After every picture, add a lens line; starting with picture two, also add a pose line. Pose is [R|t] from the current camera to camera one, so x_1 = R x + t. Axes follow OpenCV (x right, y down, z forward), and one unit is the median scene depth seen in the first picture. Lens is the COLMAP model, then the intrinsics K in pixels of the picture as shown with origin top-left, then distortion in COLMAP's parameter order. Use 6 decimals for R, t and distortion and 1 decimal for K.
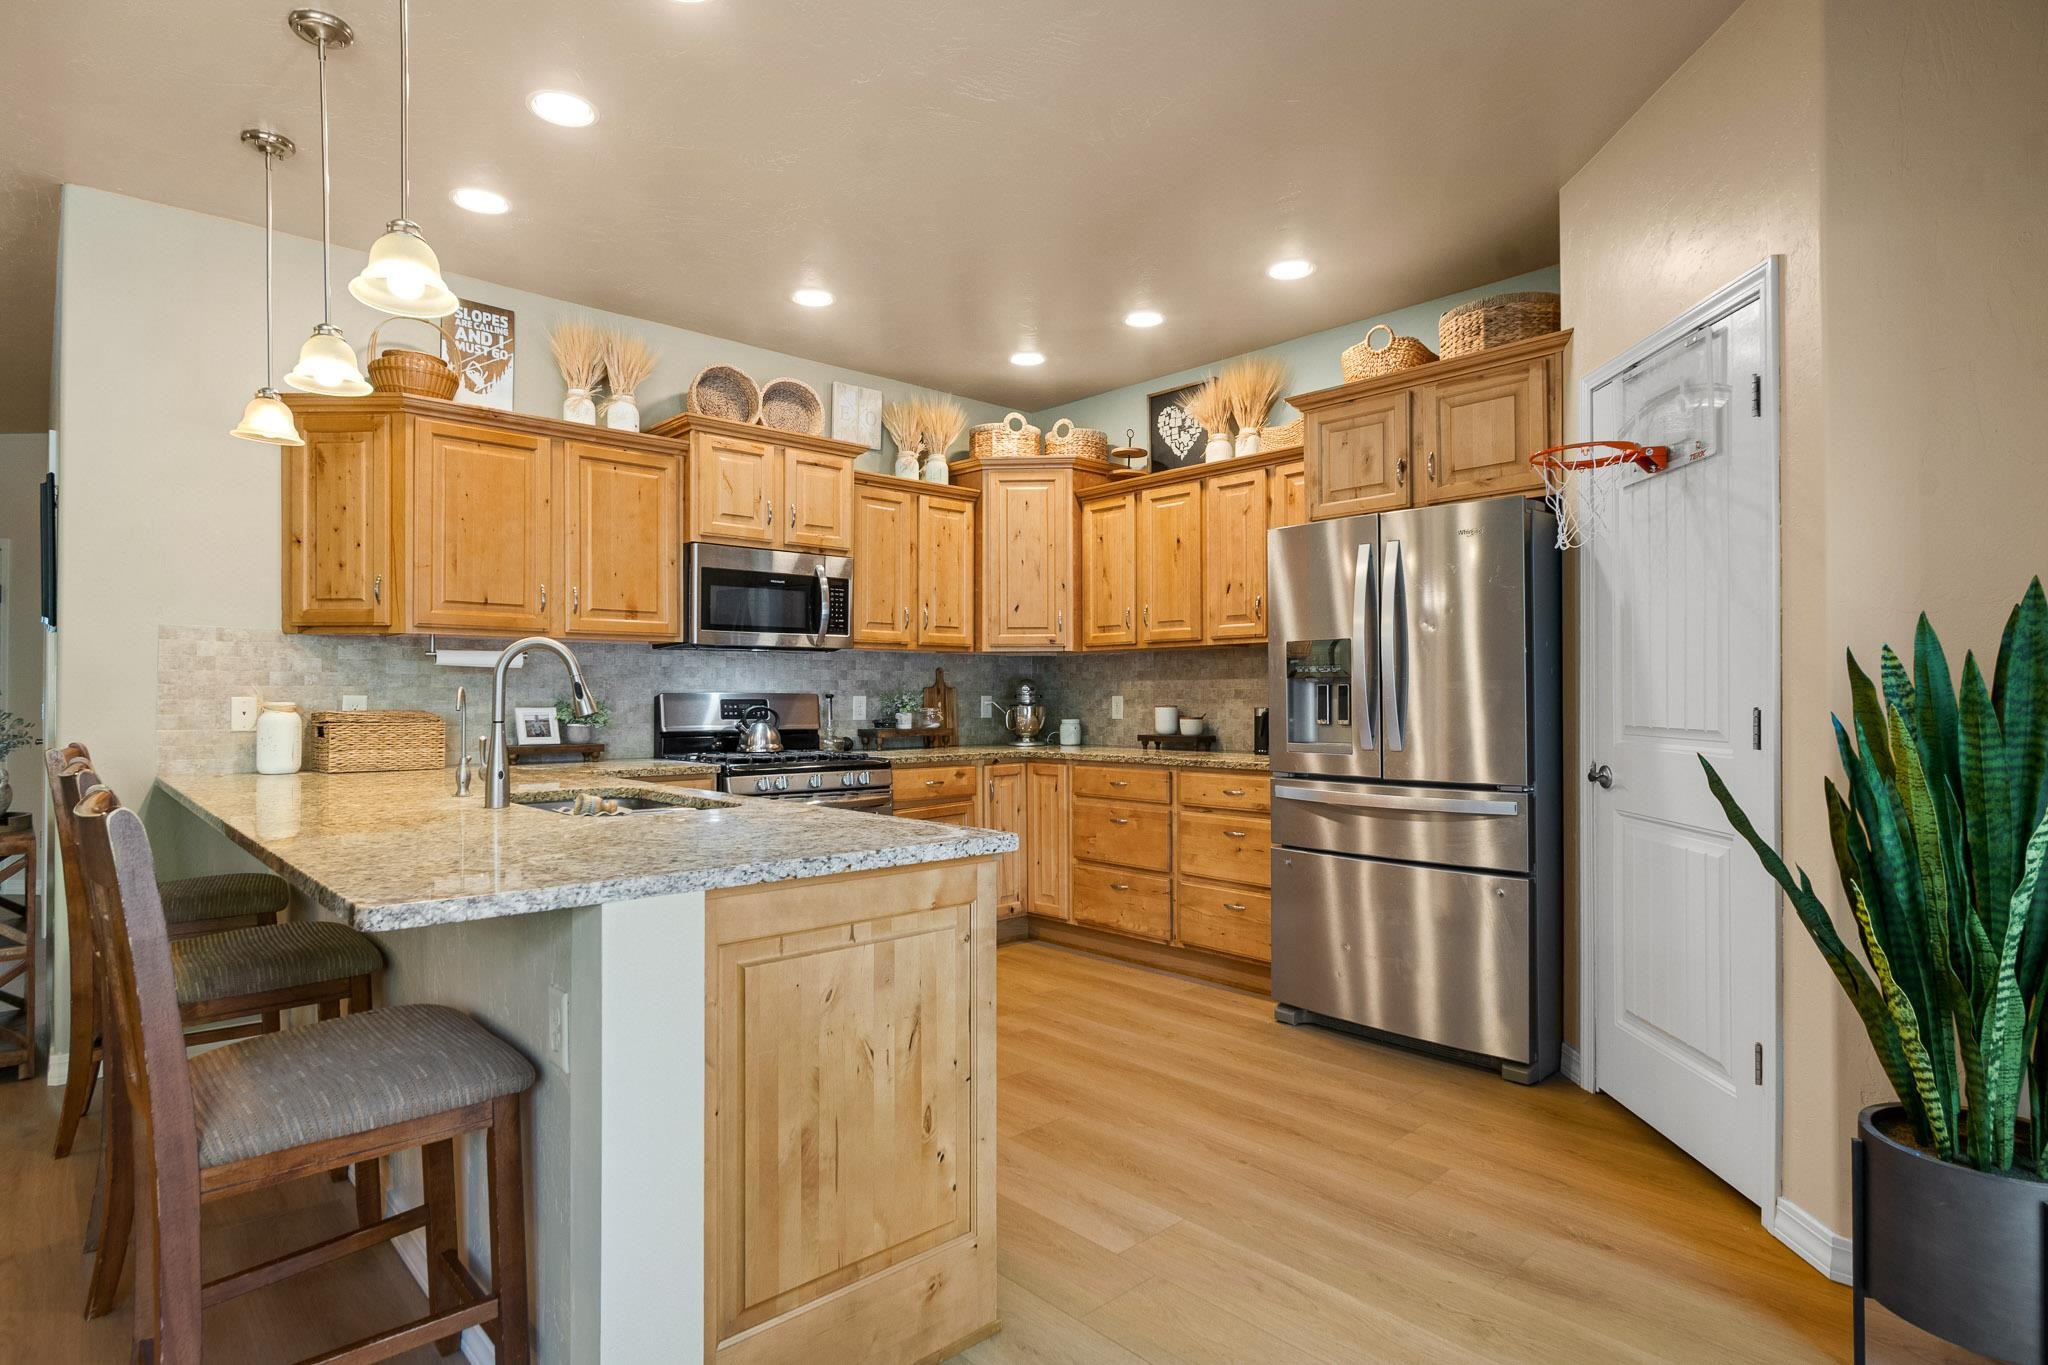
lens RADIAL K [[1057.1, 0, 1011.3], [0, 1057.1, 689.0], [0, 0, 1]] dist [-0.005795, -0.000288]
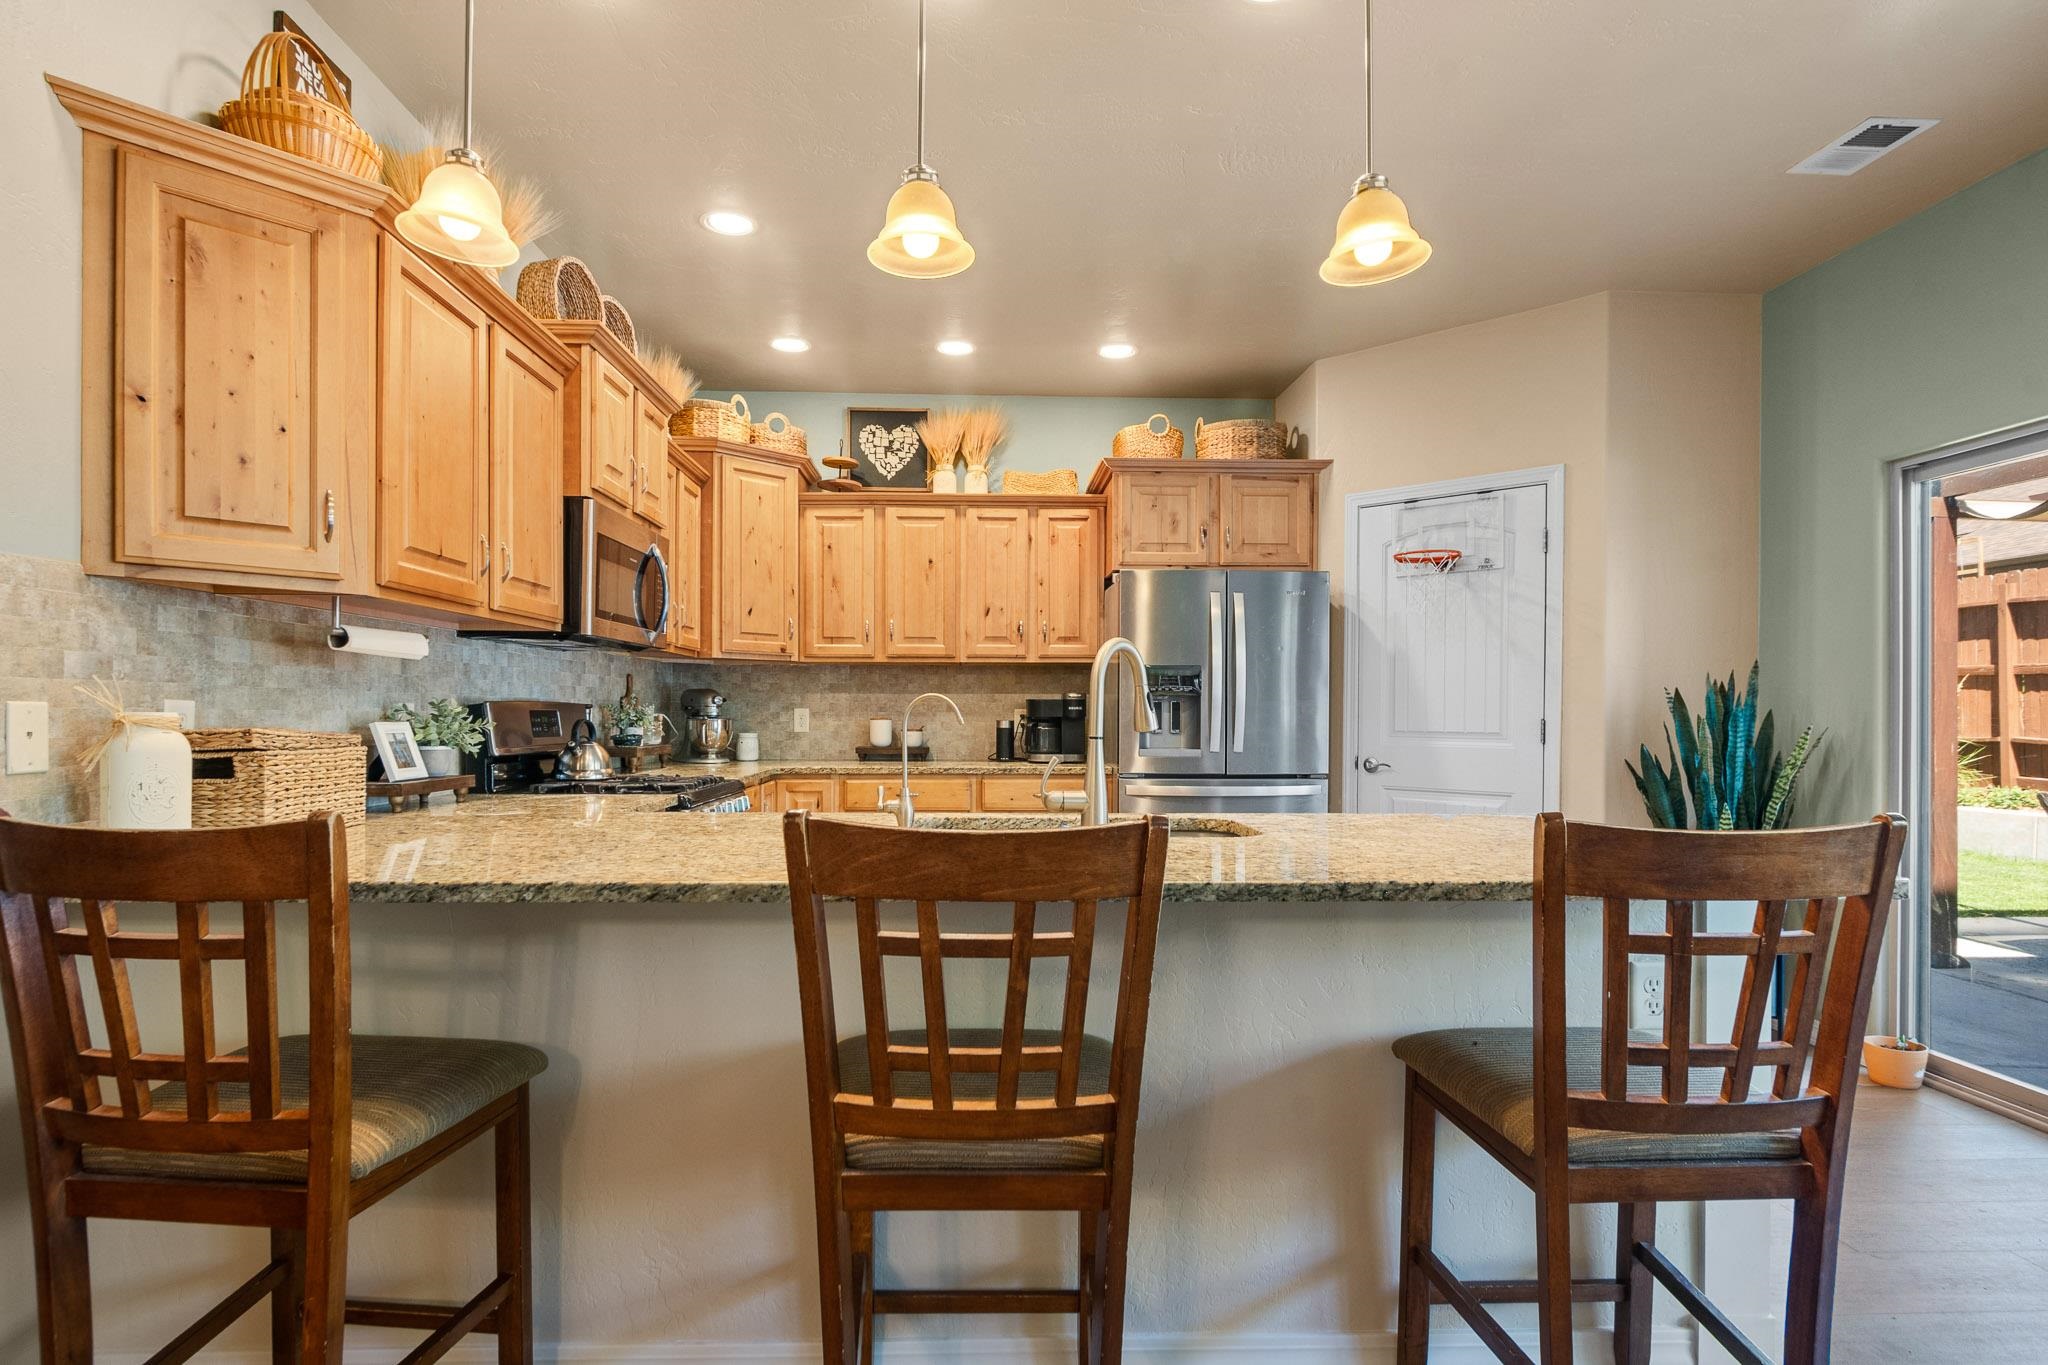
lens RADIAL K [[1057.1, 0, 1003.6], [0, 1057.1, 717.9], [0, 0, 1]] dist [-0.005795, -0.000288]
pose [[0.653179, -0.000106, 0.757204, -0.657592], [-0.010966, 0.999894, 0.009599, 0.004723], [-0.757124, -0.014573, 0.653108, 0.288836]]
